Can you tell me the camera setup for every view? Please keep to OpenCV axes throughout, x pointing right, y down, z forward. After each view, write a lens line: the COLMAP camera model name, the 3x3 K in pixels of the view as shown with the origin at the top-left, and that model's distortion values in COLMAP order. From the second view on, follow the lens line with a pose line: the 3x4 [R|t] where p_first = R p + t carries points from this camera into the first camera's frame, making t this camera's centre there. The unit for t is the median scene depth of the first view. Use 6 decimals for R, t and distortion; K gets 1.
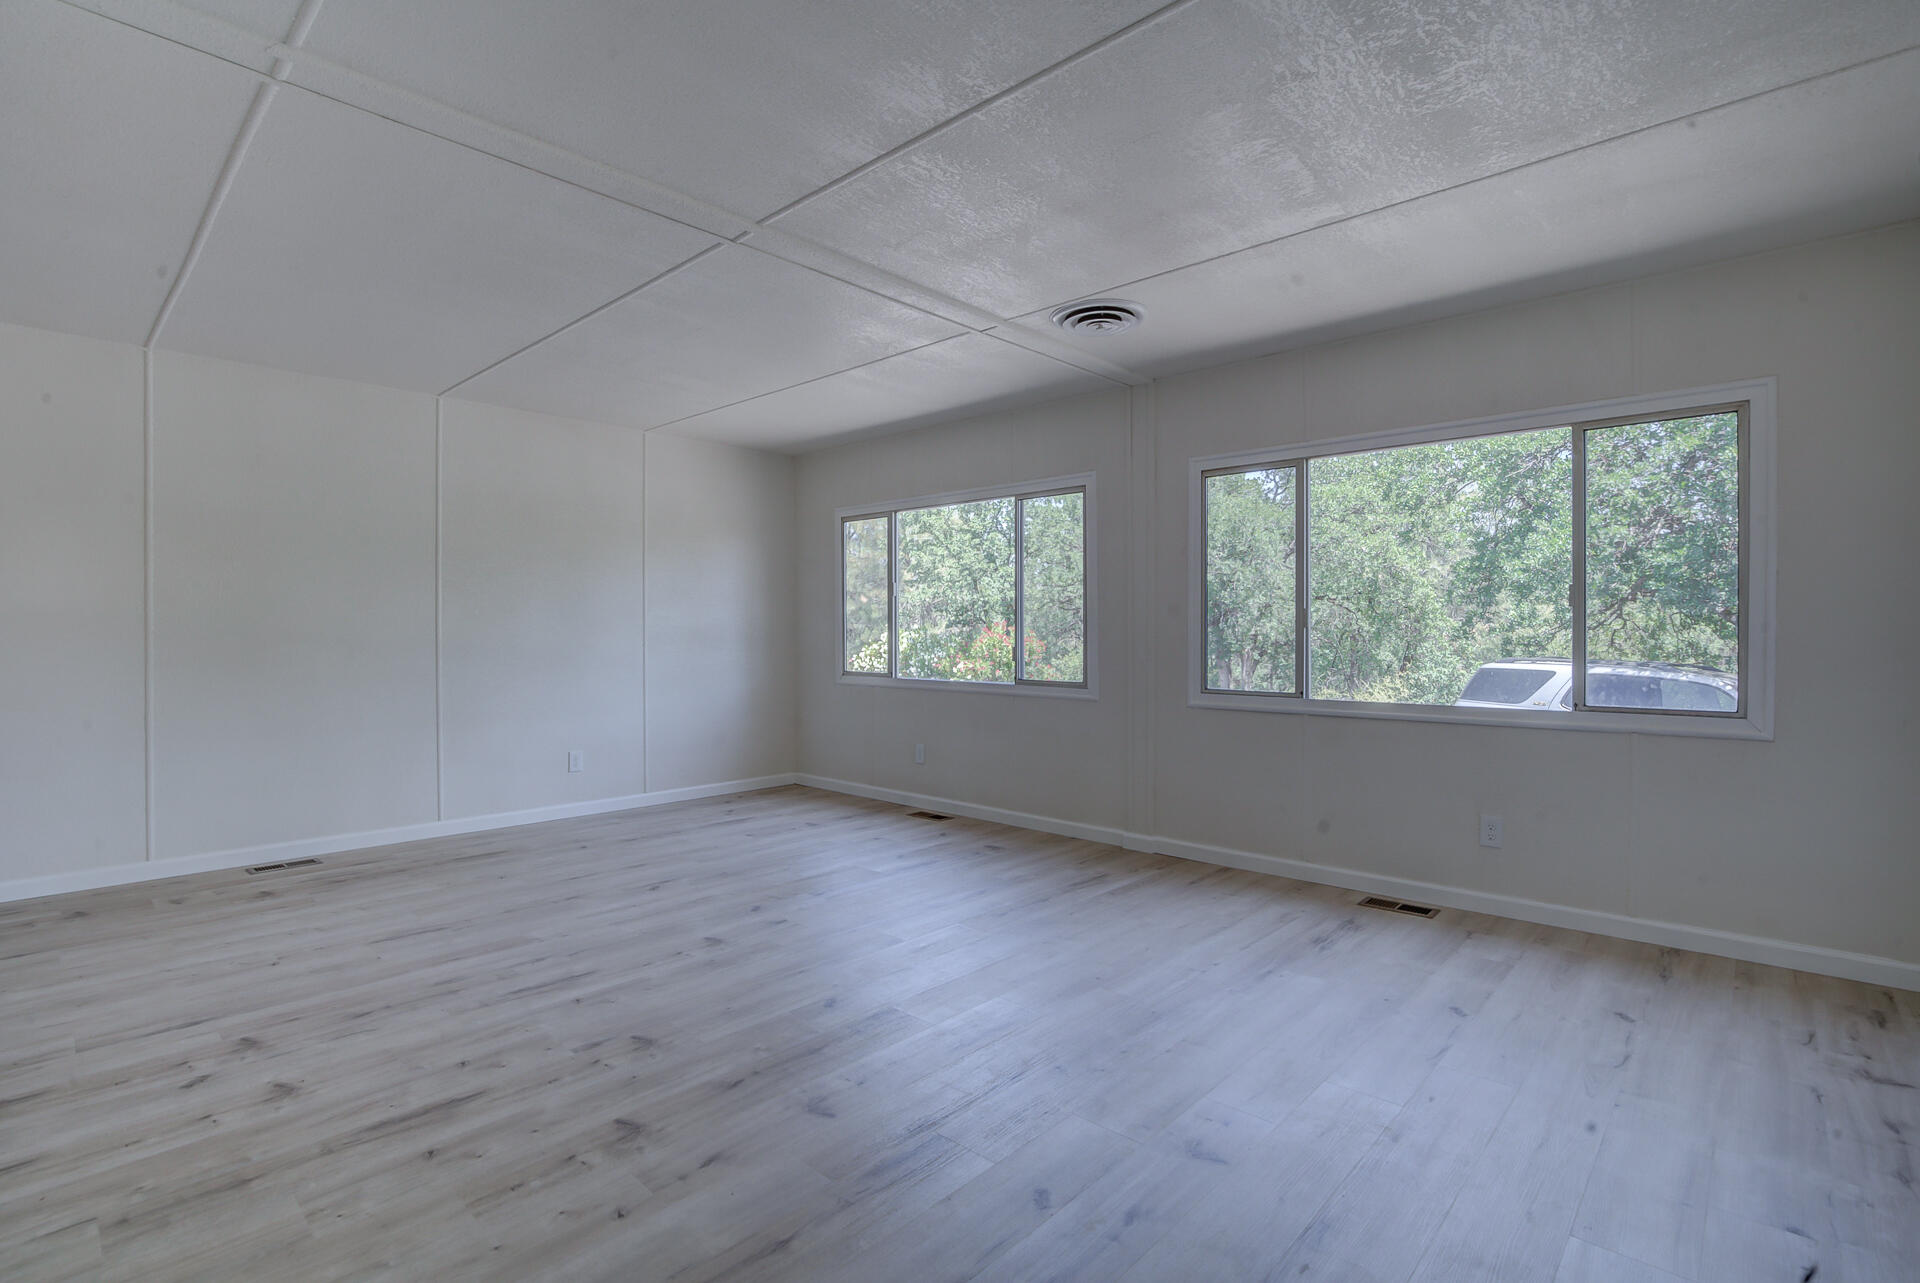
lens RADIAL K [[897.5, 0, 966.2], [0, 897.5, 648.7], [0, 0, 1]] dist [-0.035576, 0.007098]
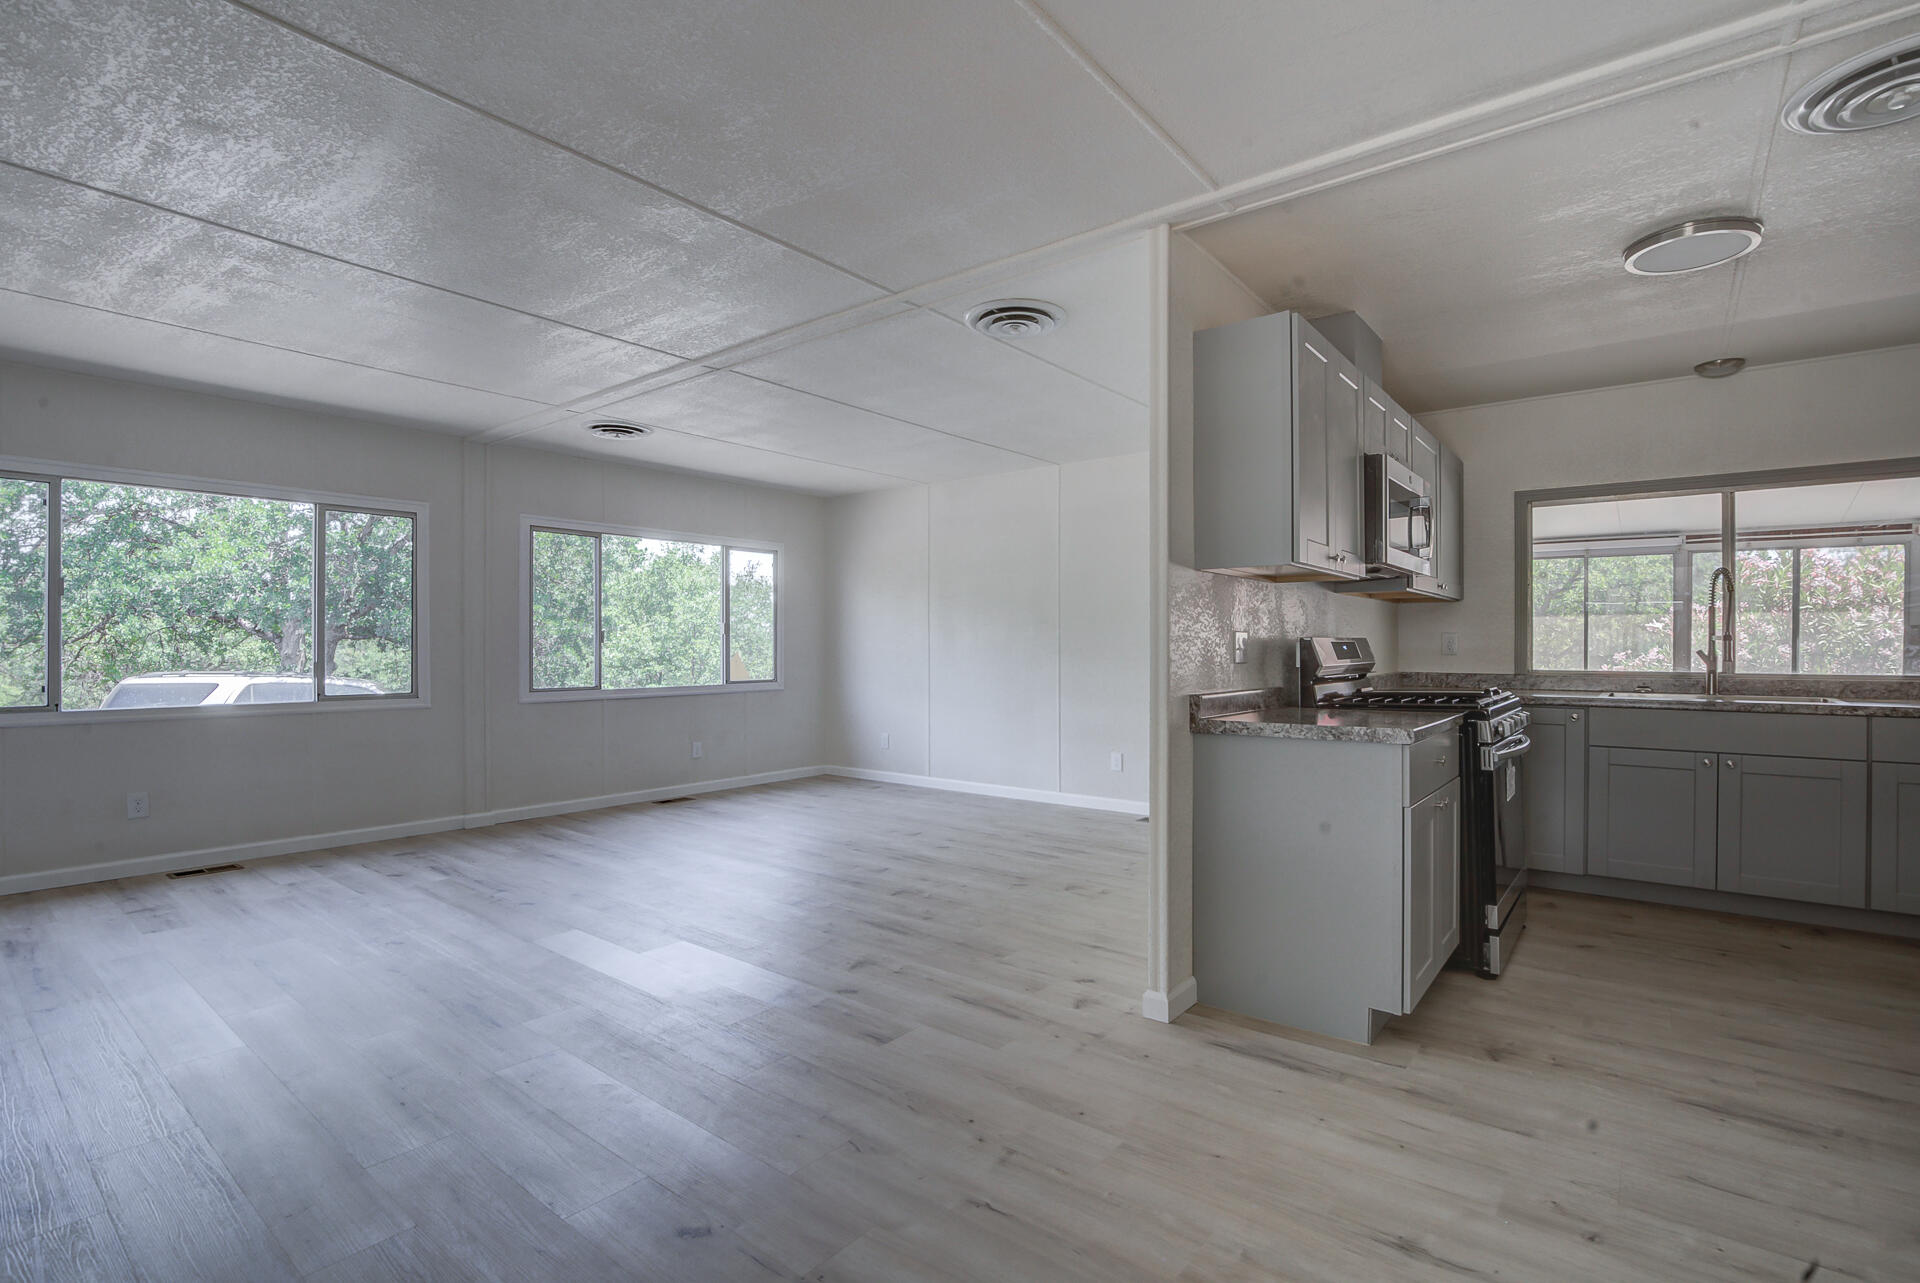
lens RADIAL K [[895.0, 0, 959.6], [0, 895.0, 646.3], [0, 0, 1]] dist [-0.035839, 0.007209]
pose [[-0.068668, -0.002316, 0.997637, -1.664410], [0.020971, 0.999773, 0.003764, -0.014533], [-0.997419, 0.021180, -0.068603, 0.685290]]
